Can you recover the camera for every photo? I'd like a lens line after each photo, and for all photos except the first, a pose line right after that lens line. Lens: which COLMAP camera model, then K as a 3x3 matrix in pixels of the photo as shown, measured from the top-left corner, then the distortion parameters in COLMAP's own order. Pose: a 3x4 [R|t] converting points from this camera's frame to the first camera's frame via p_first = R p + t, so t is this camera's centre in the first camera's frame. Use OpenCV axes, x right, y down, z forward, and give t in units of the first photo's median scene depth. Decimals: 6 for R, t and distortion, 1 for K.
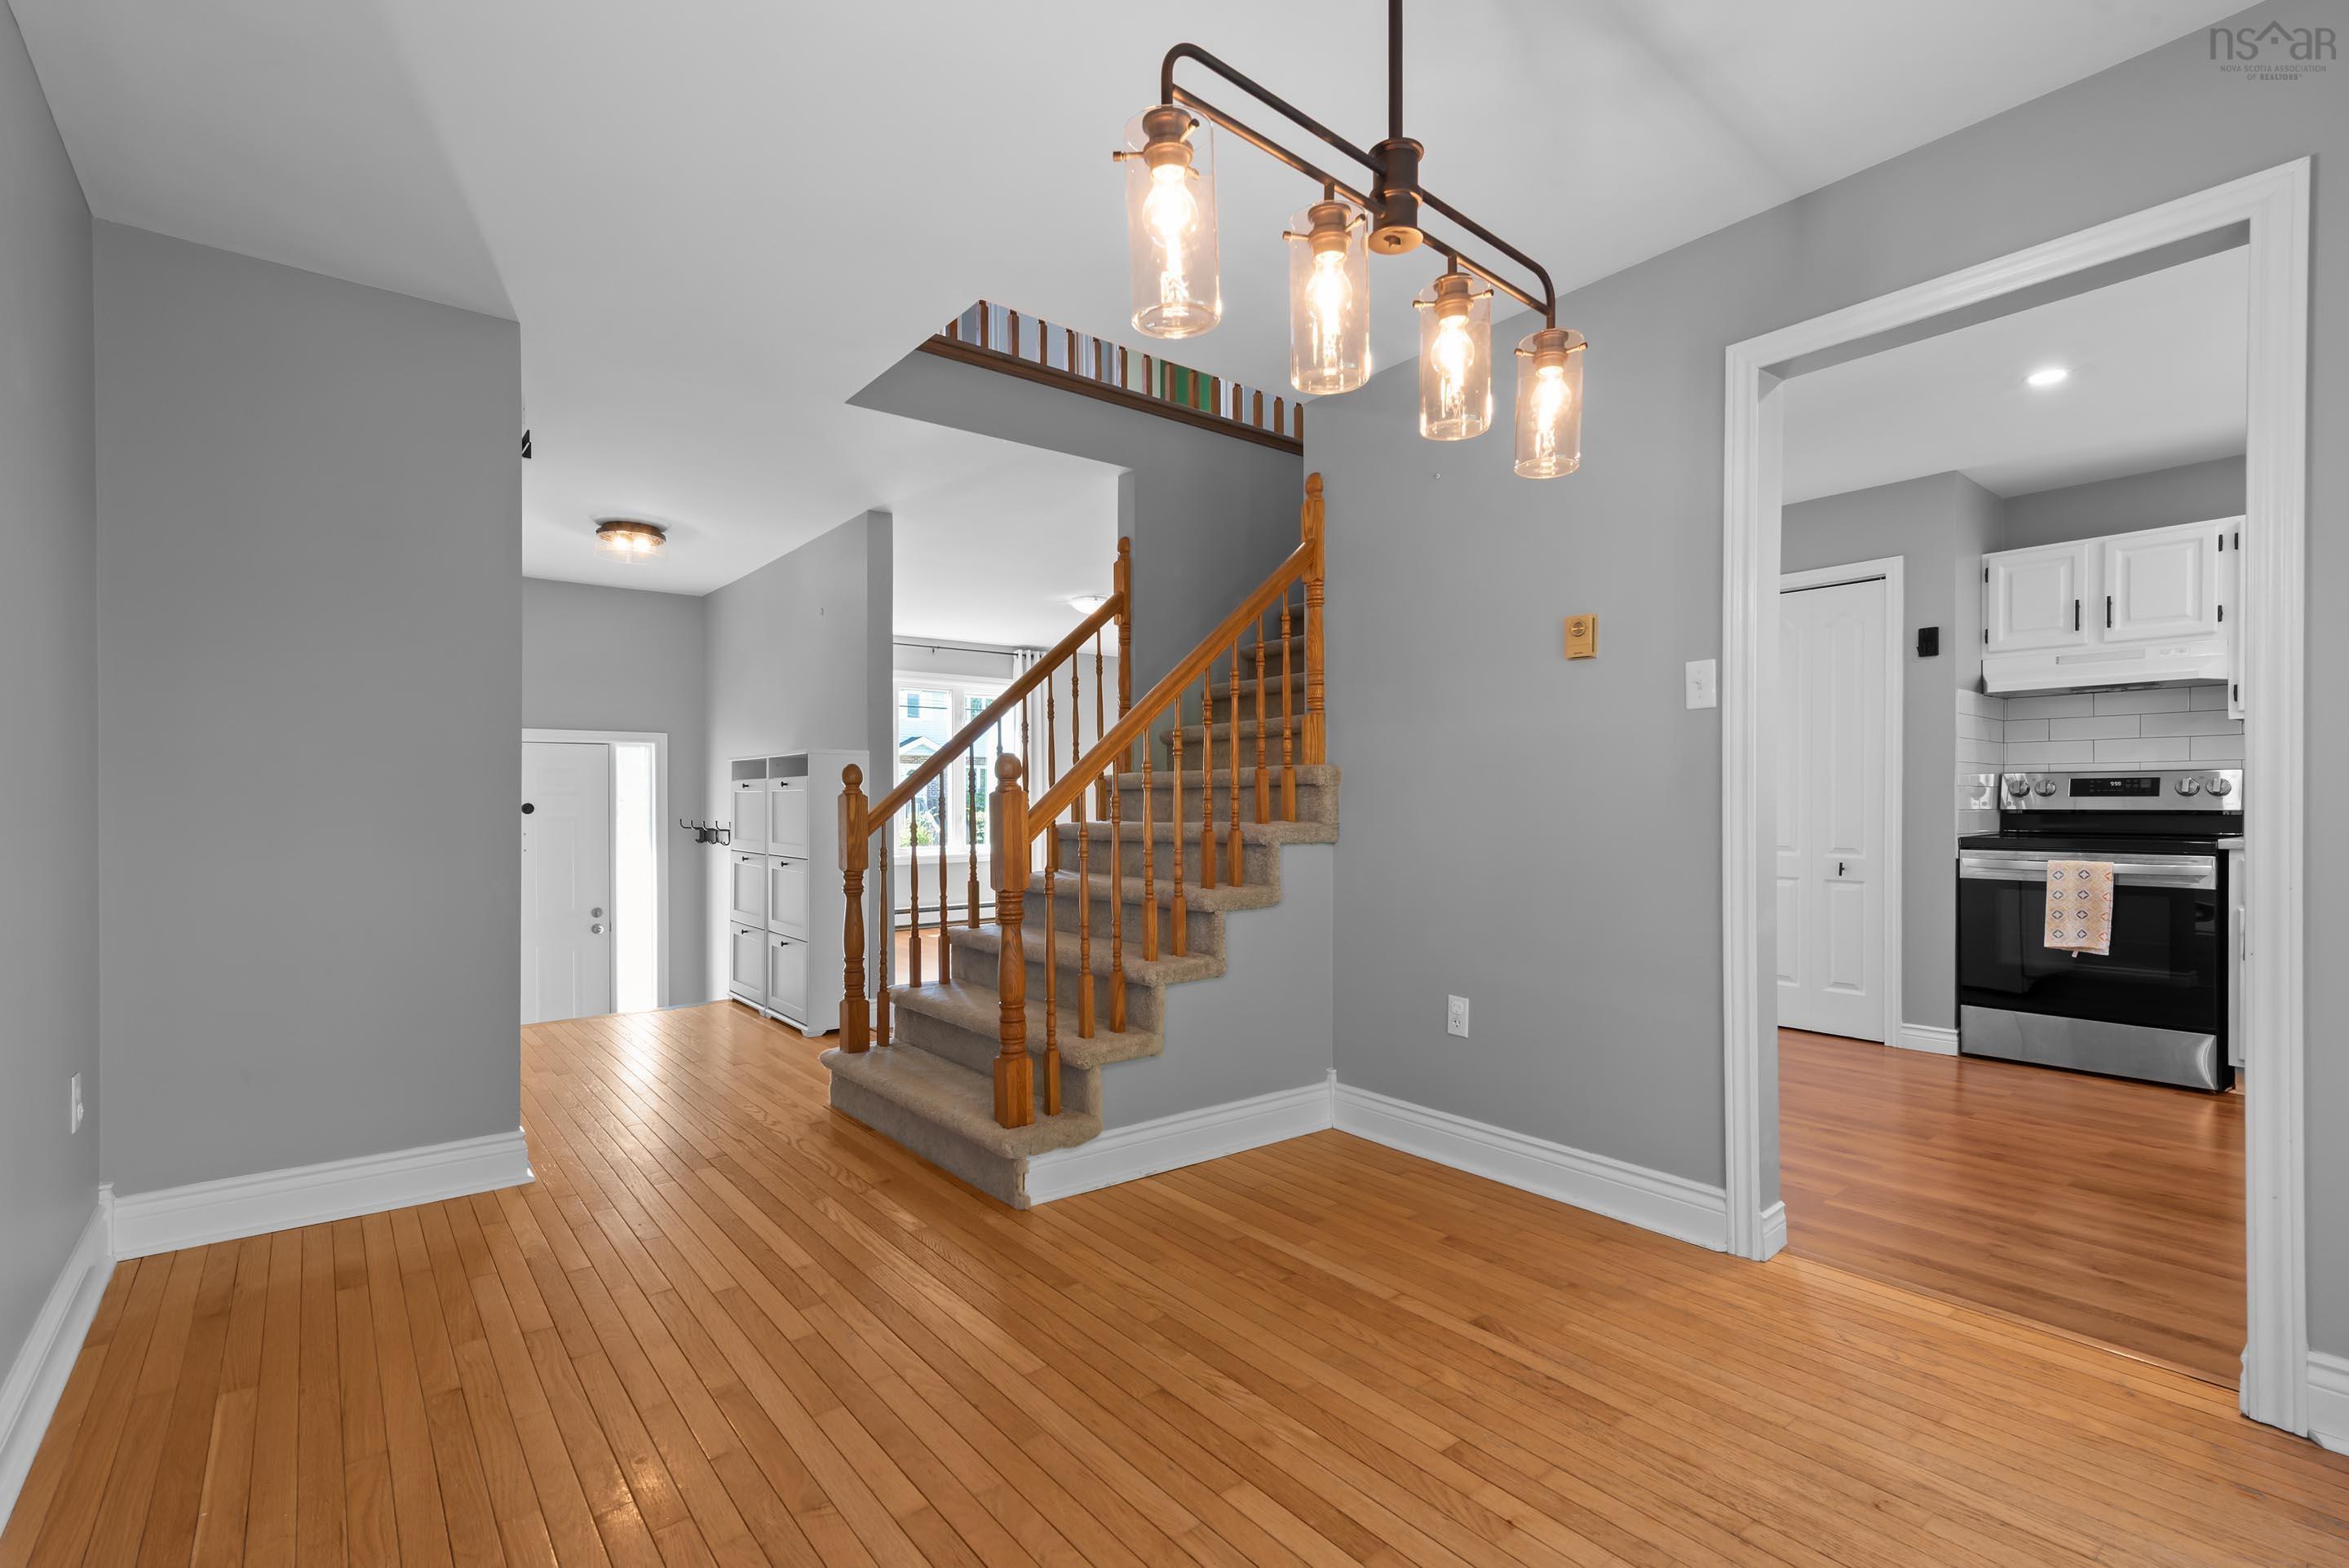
lens RADIAL K [[1073.1, 0, 1180.5], [0, 1073.1, 800.4], [0, 0, 1]] dist [0.021238, 0.000122]
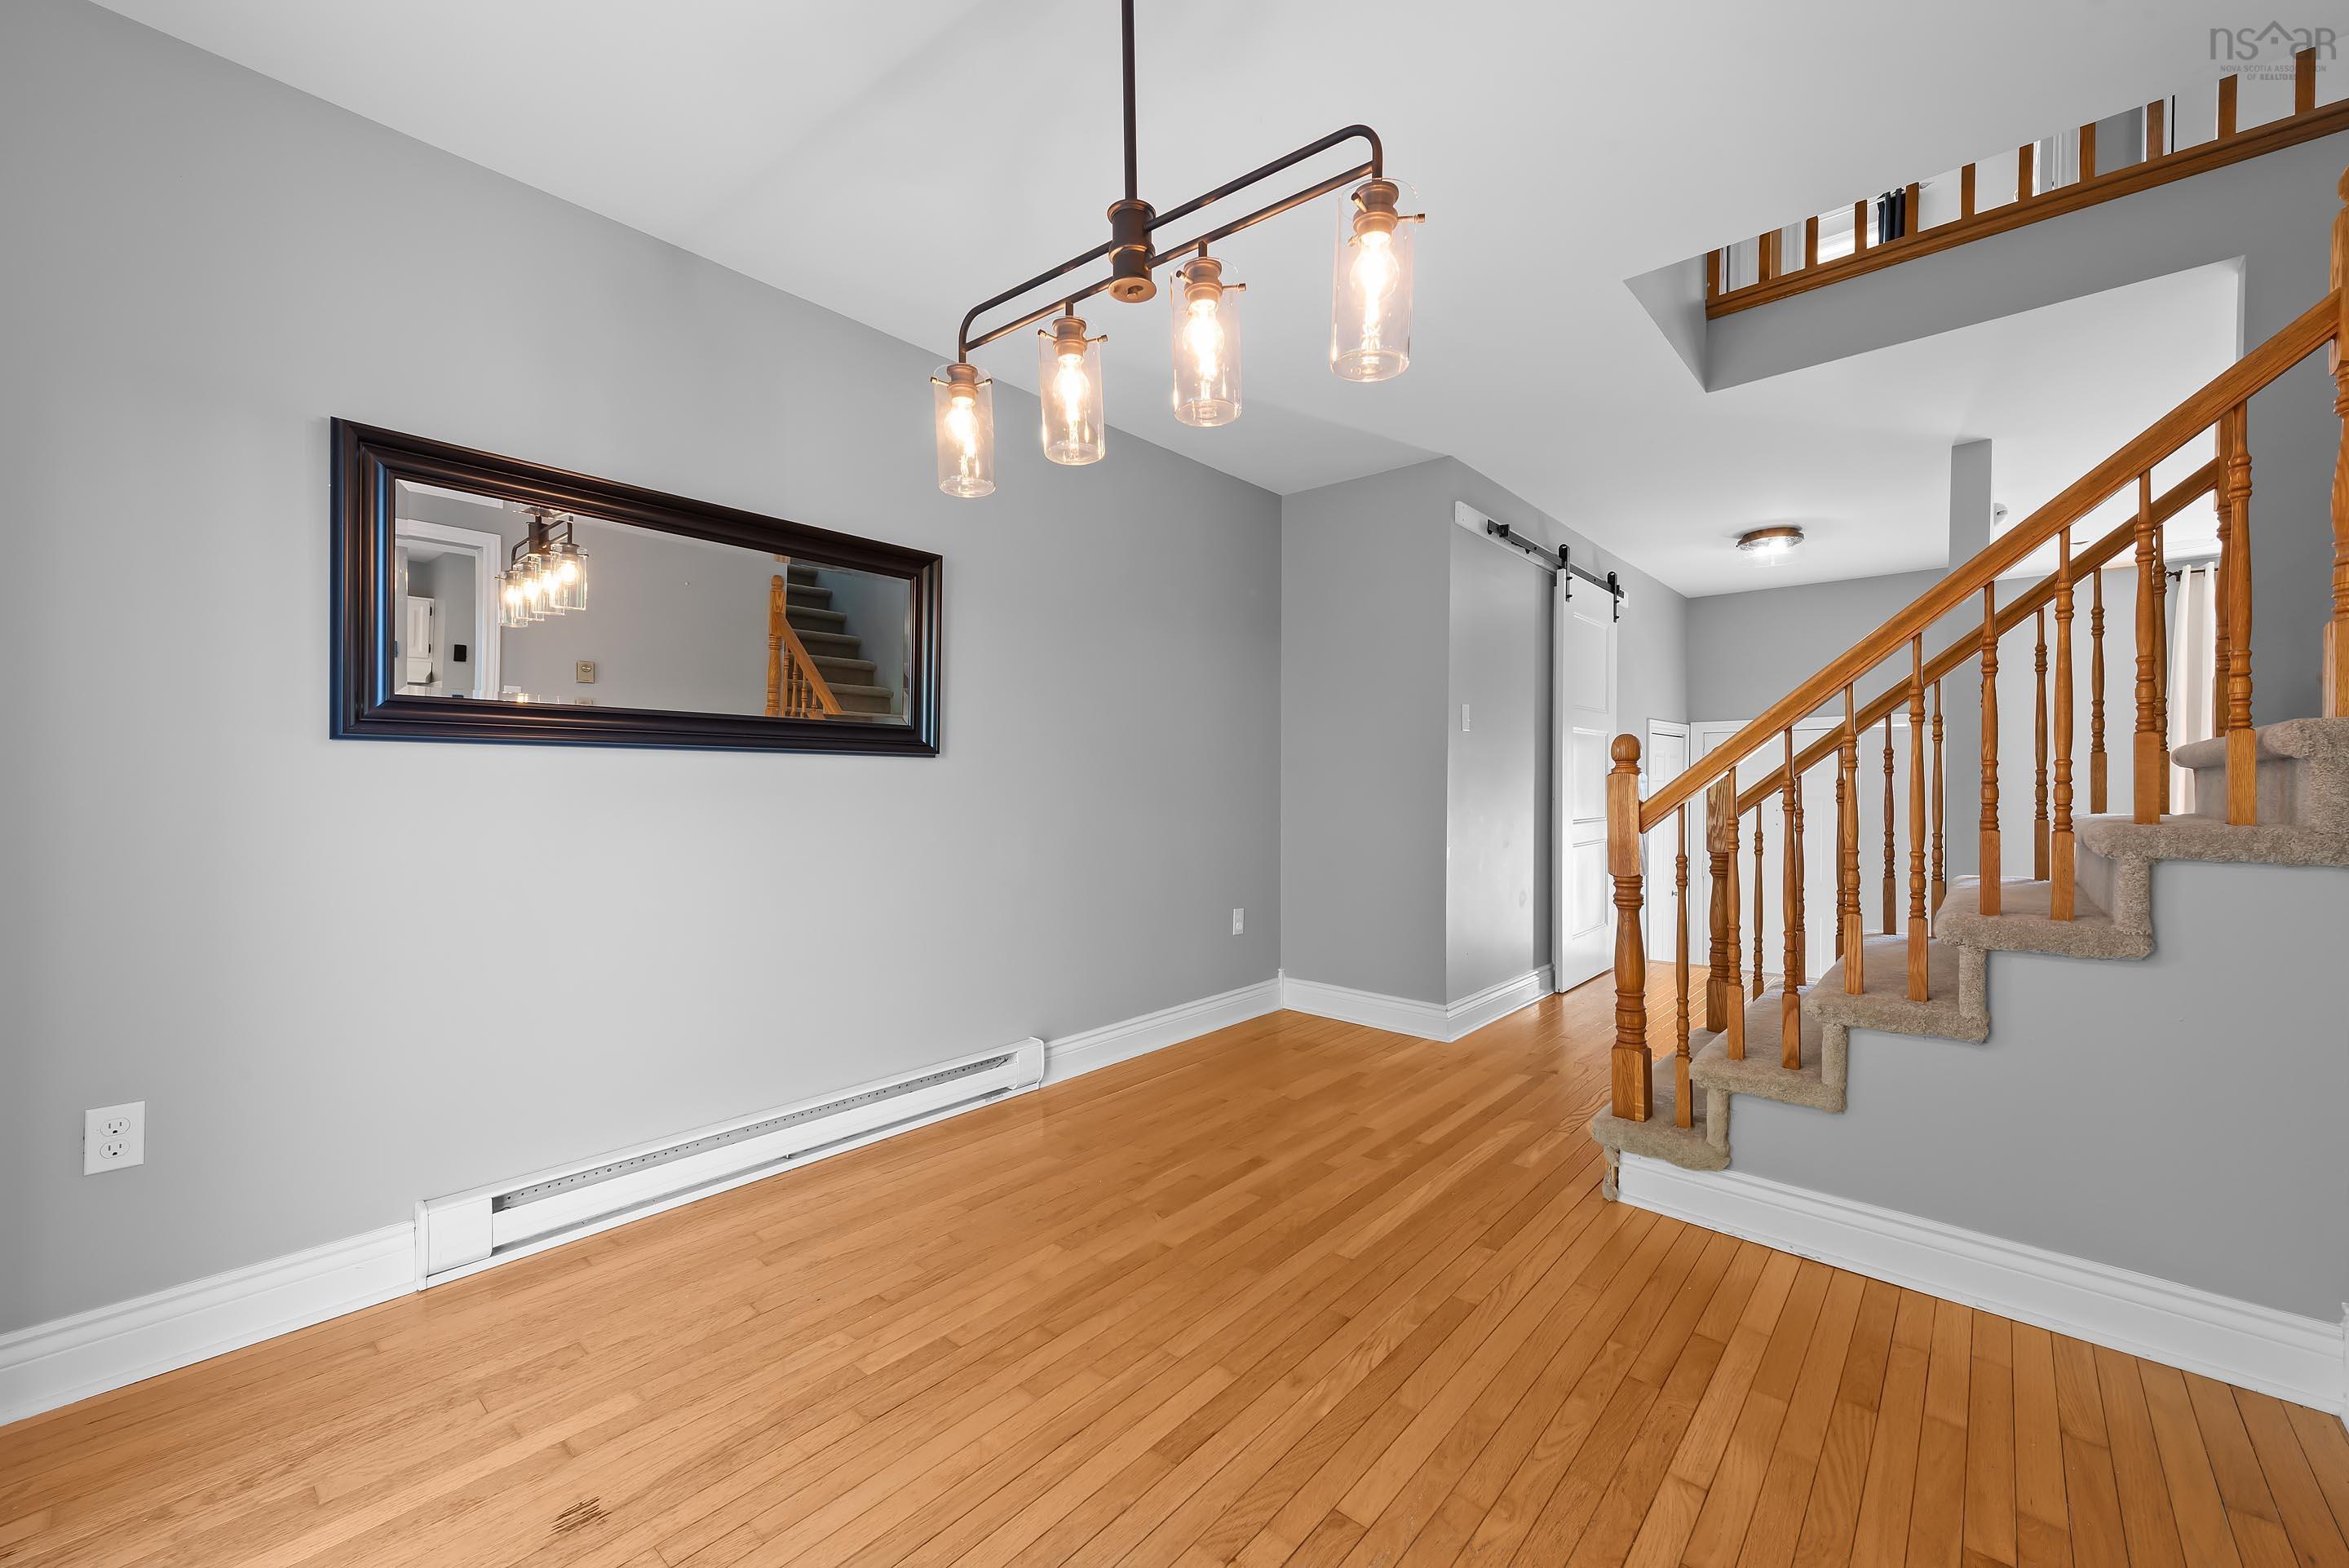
lens RADIAL K [[922.3, 0, 1182.1], [0, 922.3, 787.5], [0, 0, 1]] dist [0.010860, -0.000538]
pose [[0.174767, 0.009825, -0.984561, 0.789112], [0.000038, 0.999950, 0.009986, -0.006657], [0.984610, -0.001783, 0.174758, 0.598313]]
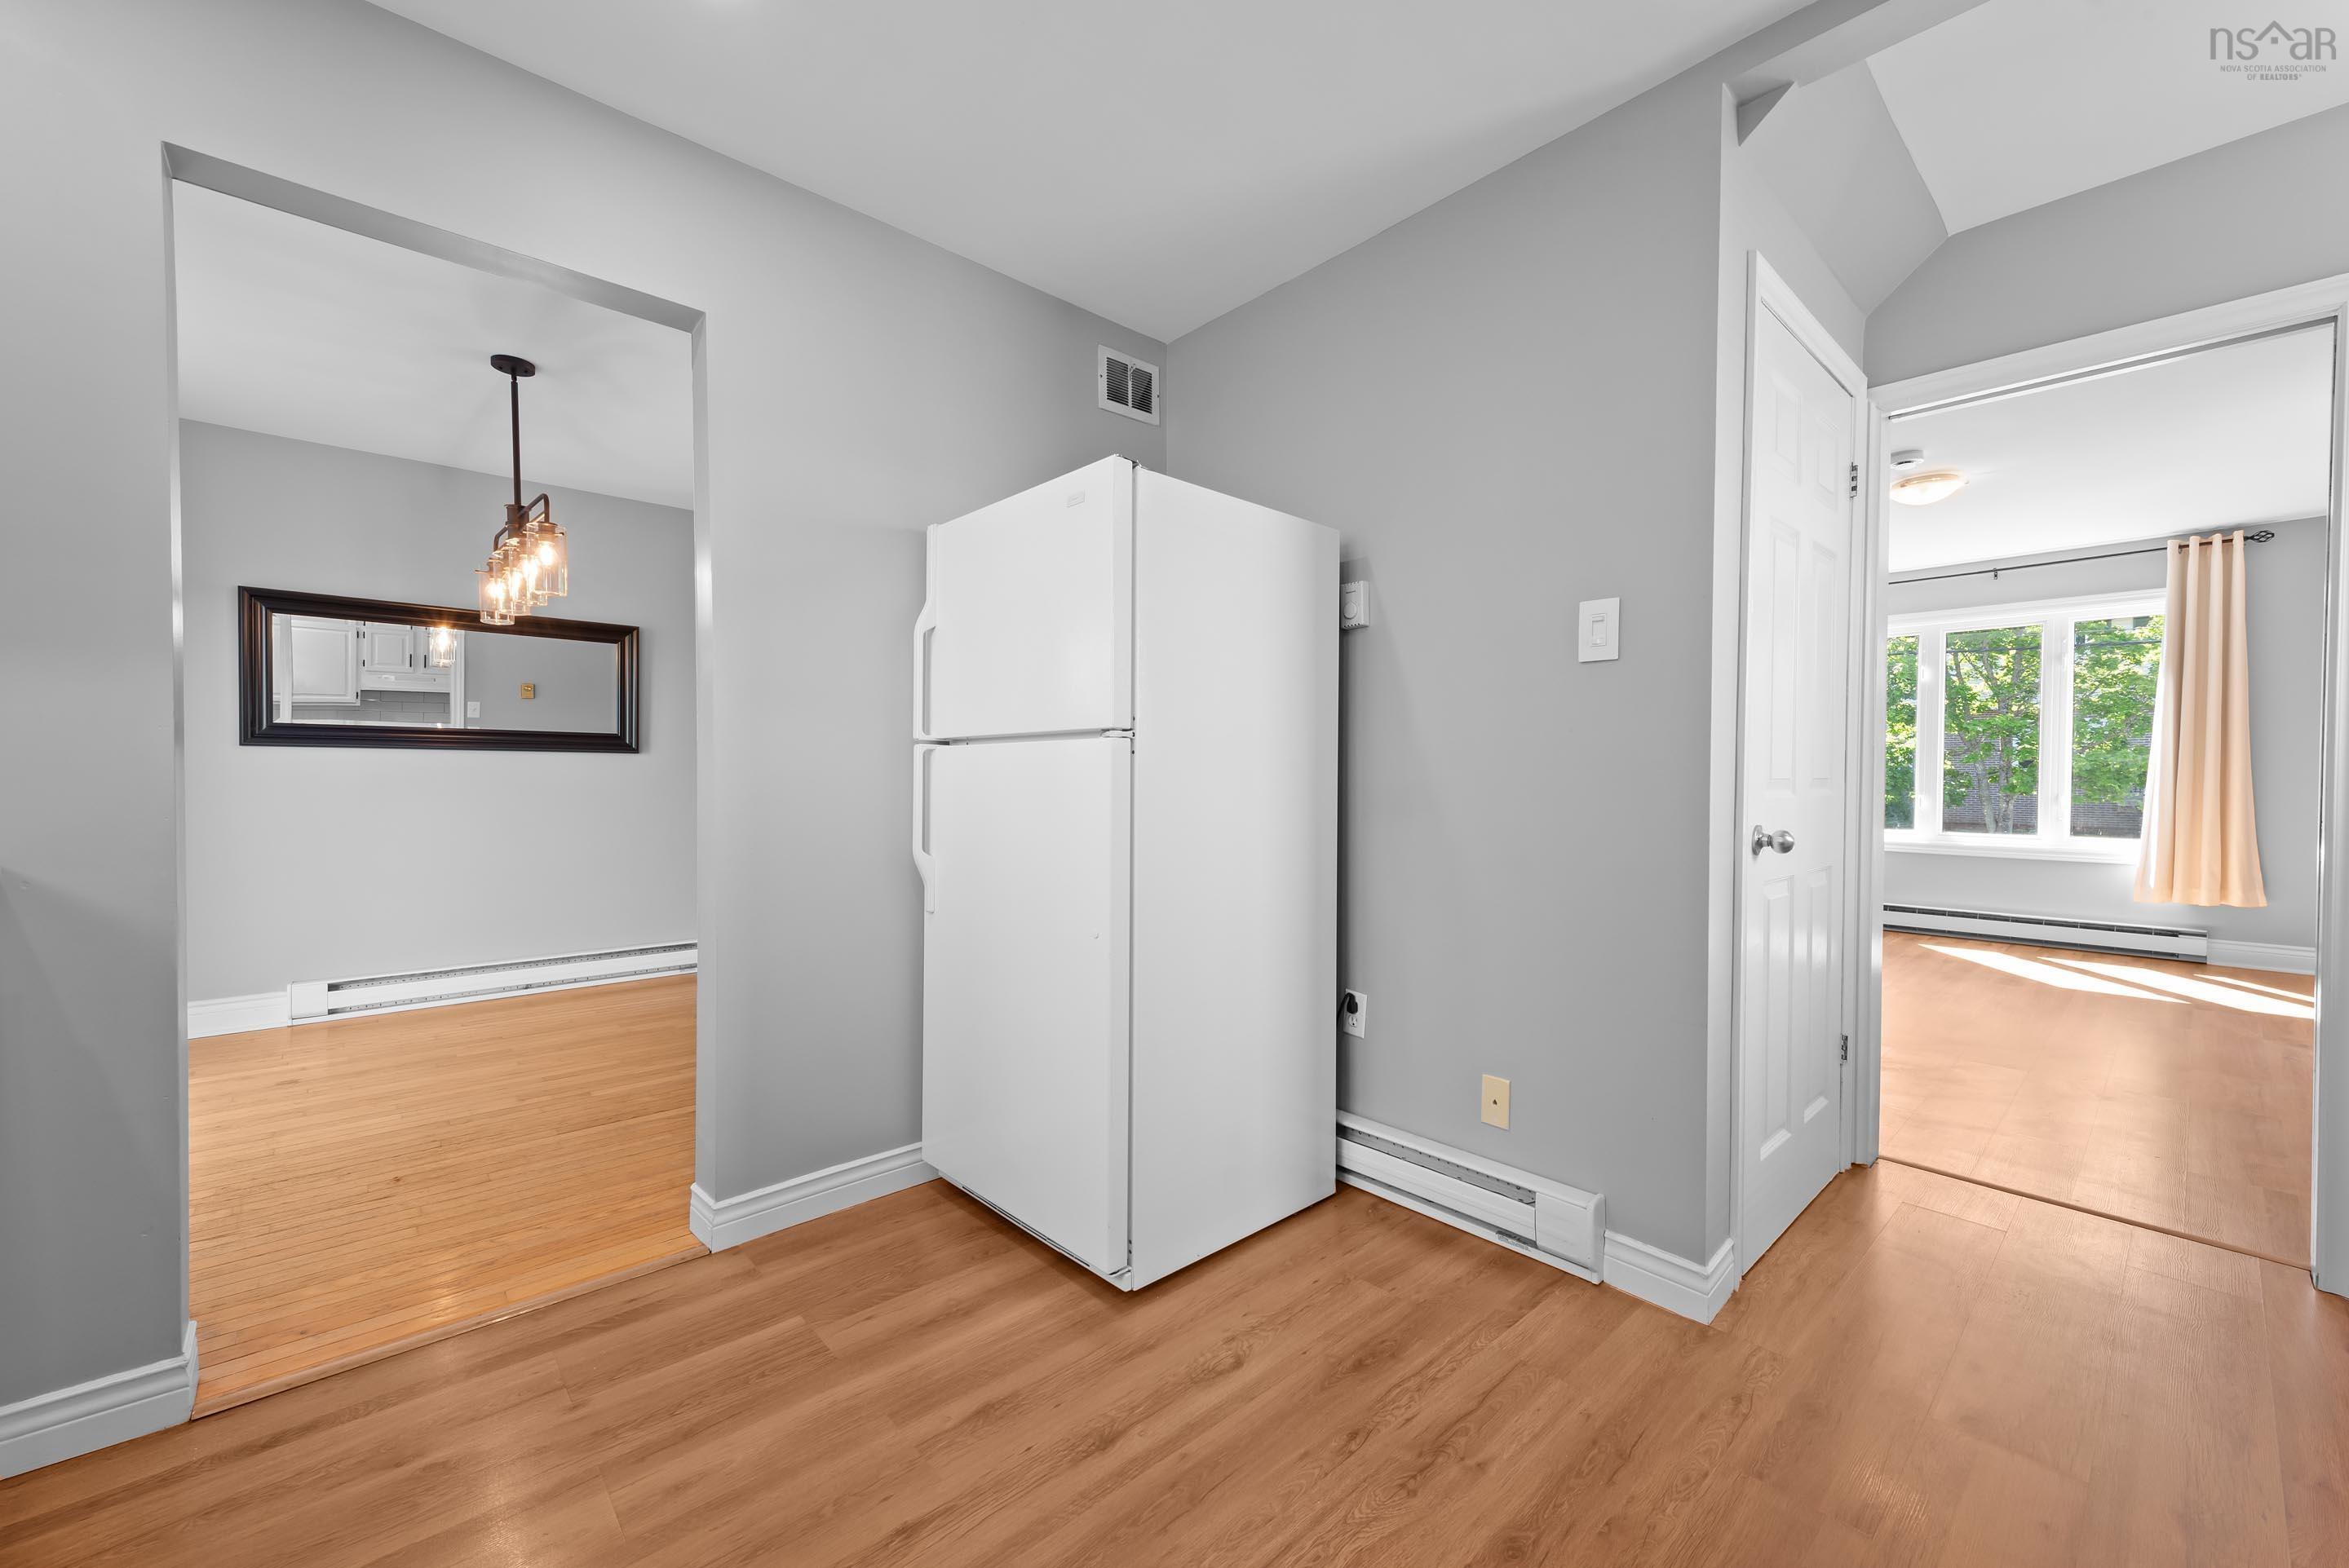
lens RADIAL K [[922.3, 0, 1182.1], [0, 922.3, 787.5], [0, 0, 1]] dist [0.010860, -0.000538]
pose [[0.055307, 0.017369, -0.998318, 1.630558], [-0.001187, 0.999849, 0.017330, 0.002744], [0.998469, 0.000227, 0.055319, 1.625174]]
